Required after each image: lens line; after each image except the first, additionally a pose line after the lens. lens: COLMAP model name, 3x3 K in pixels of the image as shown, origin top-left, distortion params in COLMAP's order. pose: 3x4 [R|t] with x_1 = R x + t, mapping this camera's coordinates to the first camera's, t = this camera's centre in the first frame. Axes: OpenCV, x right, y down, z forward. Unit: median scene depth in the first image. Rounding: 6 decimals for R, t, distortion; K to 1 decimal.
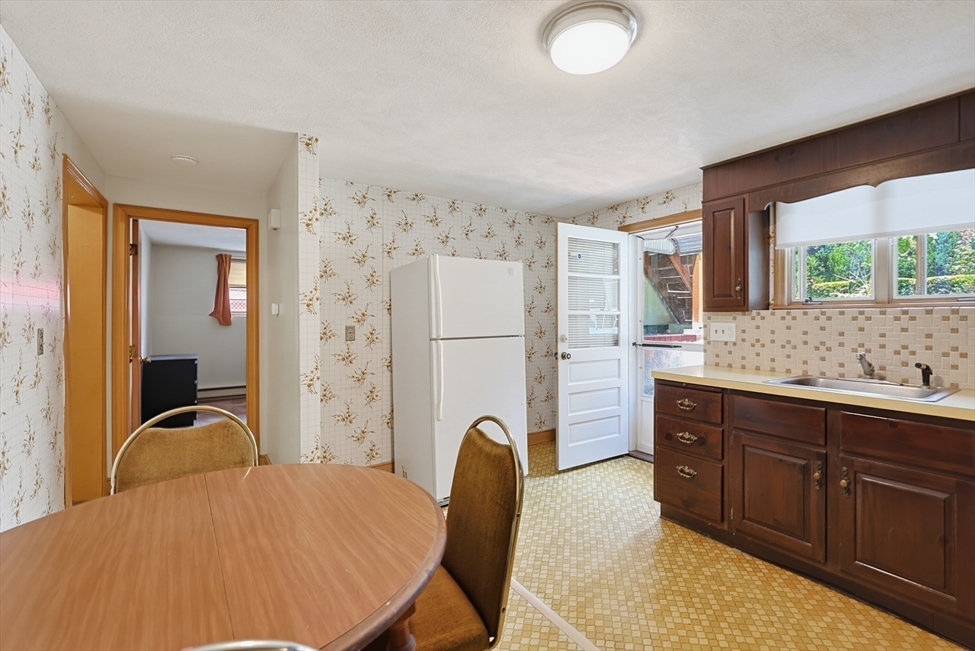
lens RADIAL K [[431.0, 0, 493.5], [0, 431.0, 319.1], [0, 0, 1]] dist [0.002232, 0.000413]
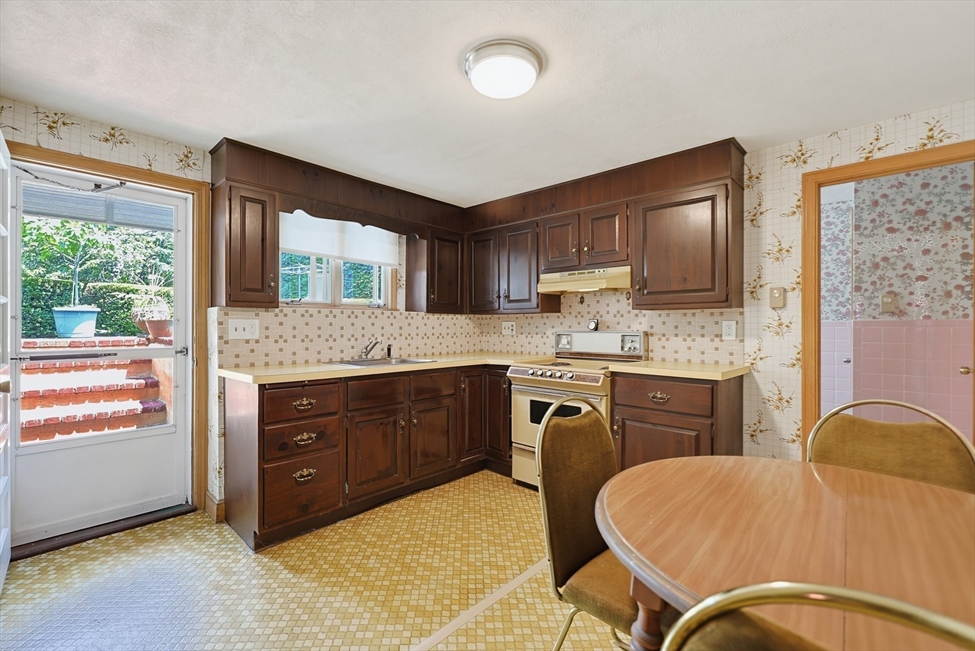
lens RADIAL K [[431.0, 0, 494.7], [0, 431.0, 327.4], [0, 0, 1]] dist [0.002232, 0.000413]
pose [[-0.241384, -0.000348, 0.970430, -0.592361], [0.003158, 0.999994, 0.001144, 0.031923], [-0.970425, 0.003340, -0.241382, 0.851000]]
